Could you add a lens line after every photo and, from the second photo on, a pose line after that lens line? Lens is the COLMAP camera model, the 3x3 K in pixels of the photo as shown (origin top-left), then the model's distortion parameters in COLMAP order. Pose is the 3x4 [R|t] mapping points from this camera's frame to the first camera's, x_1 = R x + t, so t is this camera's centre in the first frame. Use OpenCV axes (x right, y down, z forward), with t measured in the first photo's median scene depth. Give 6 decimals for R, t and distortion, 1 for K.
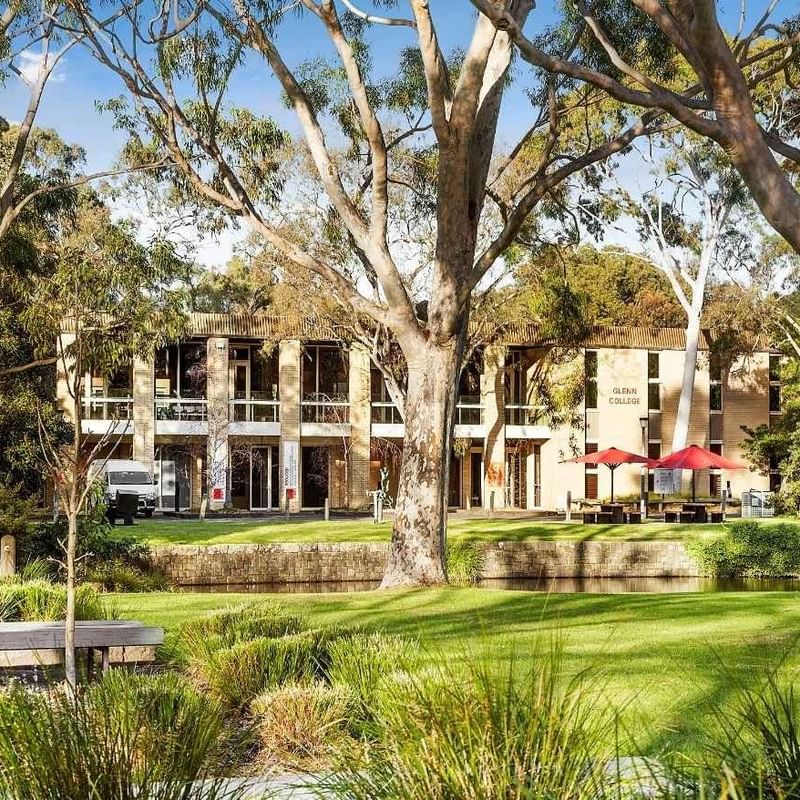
lens RADIAL K [[2091.4, 0, 400.0], [0, 2091.4, 400.0], [0, 0, 1]] dist [-0.063750, 0.034192]
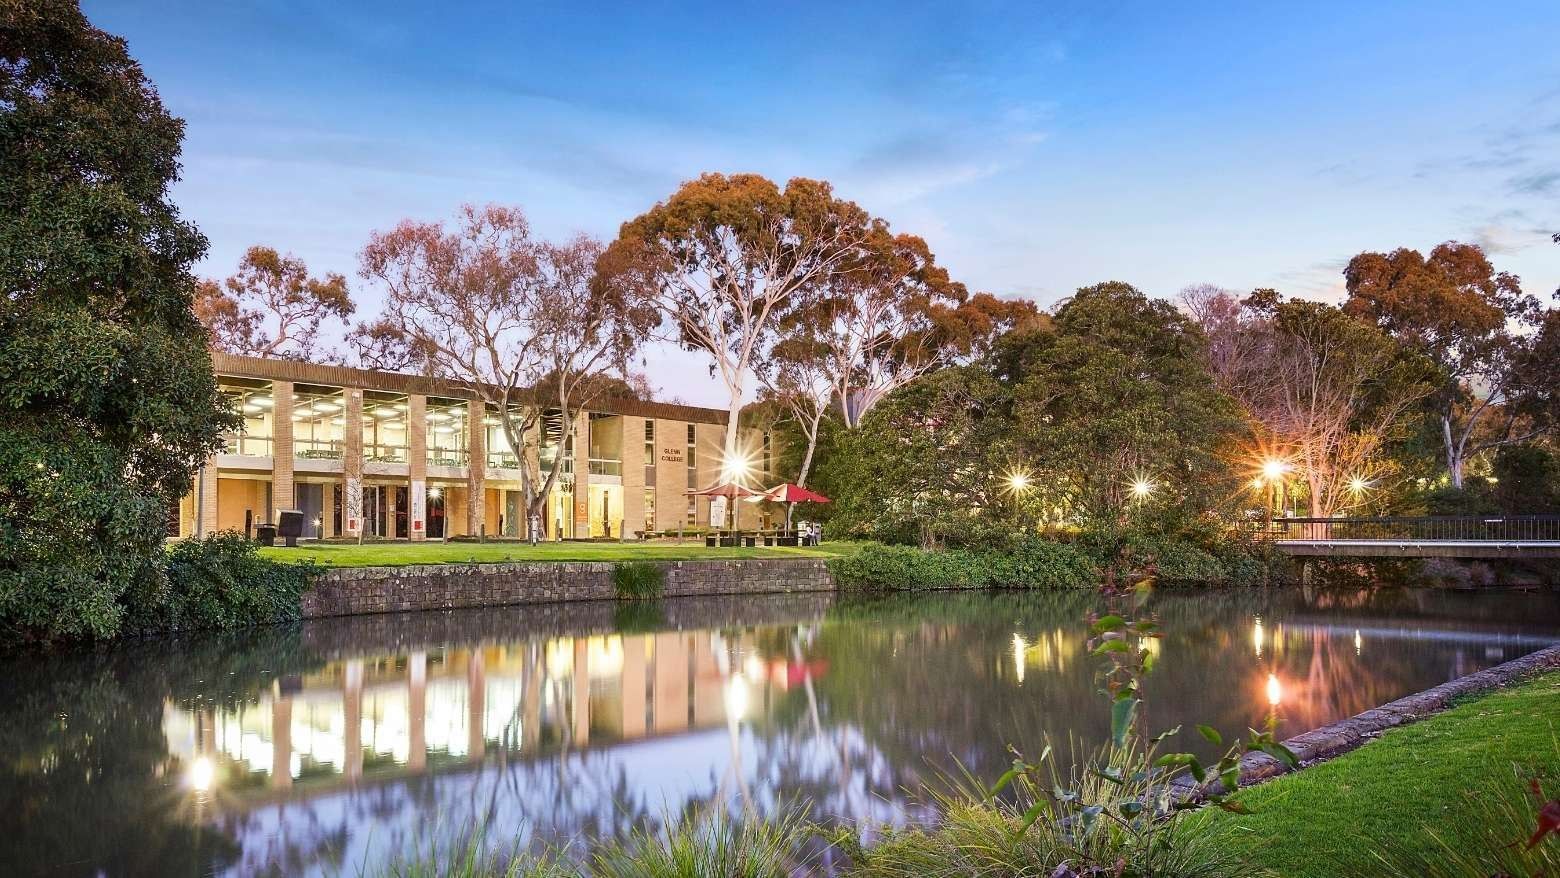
lens RADIAL K [[999.4, 0, 772.6], [0, 999.4, 519.8], [0, 0, 1]] dist [-0.000764, 0.001129]
pose [[0.930308, 0.006720, 0.366718, -0.083859], [-0.014391, 0.999731, 0.018189, 0.033011], [-0.366497, -0.022199, 0.930154, 0.459974]]
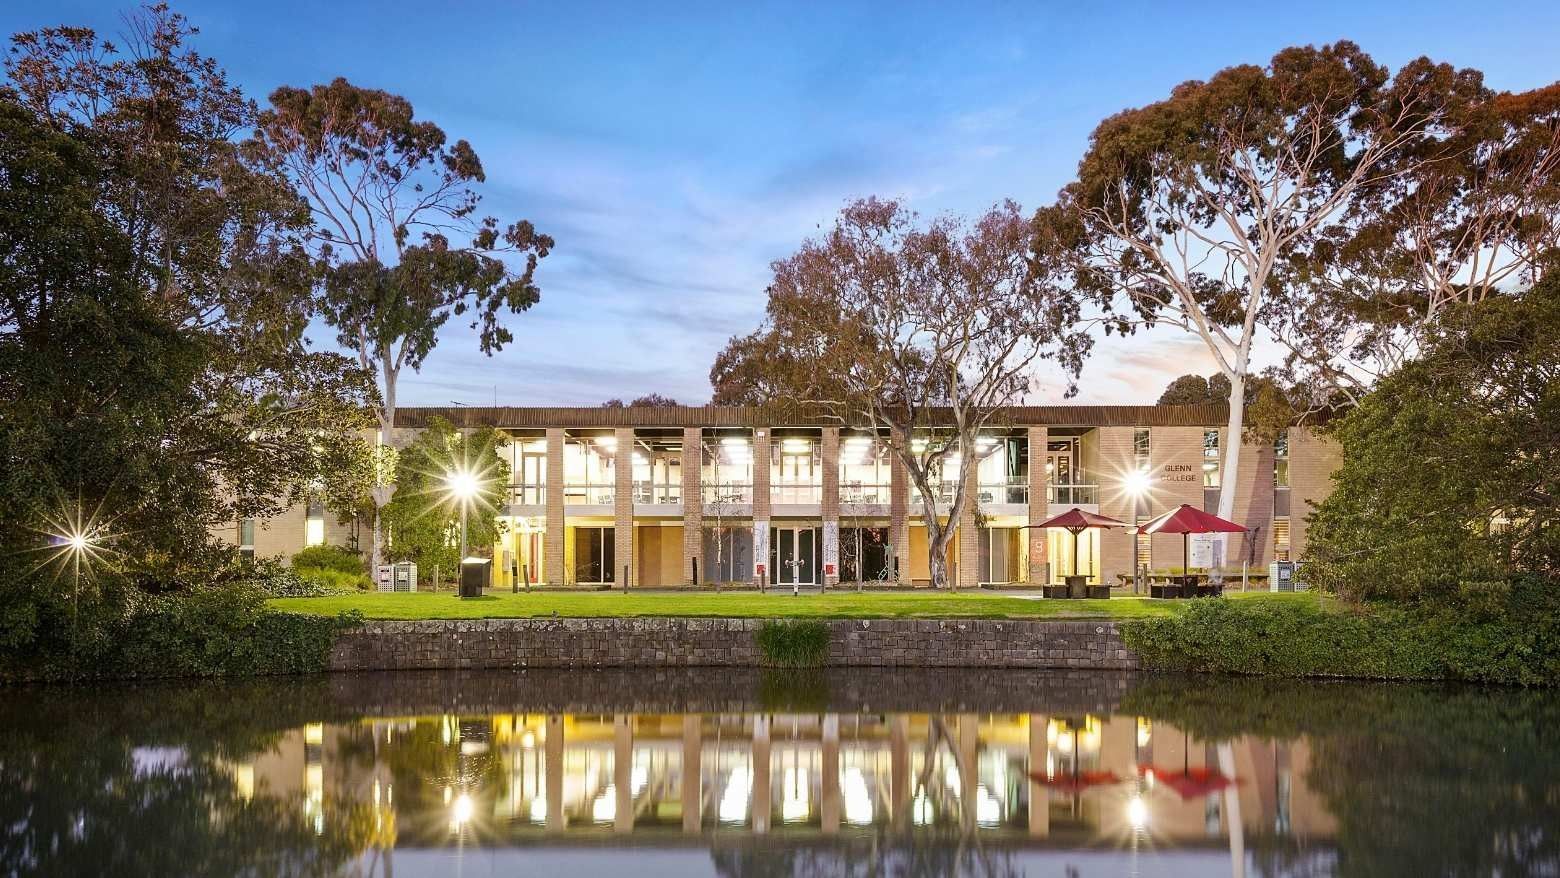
lens RADIAL K [[1075.1, 0, 786.9], [0, 1075.1, 537.6], [0, 0, 1]] dist [0.000696, -0.001090]
pose [[0.927722, -0.015007, -0.372969, 0.154606], [0.015979, 0.999872, -0.000486, 0.032585], [0.372929, -0.005509, 0.927844, 0.547570]]
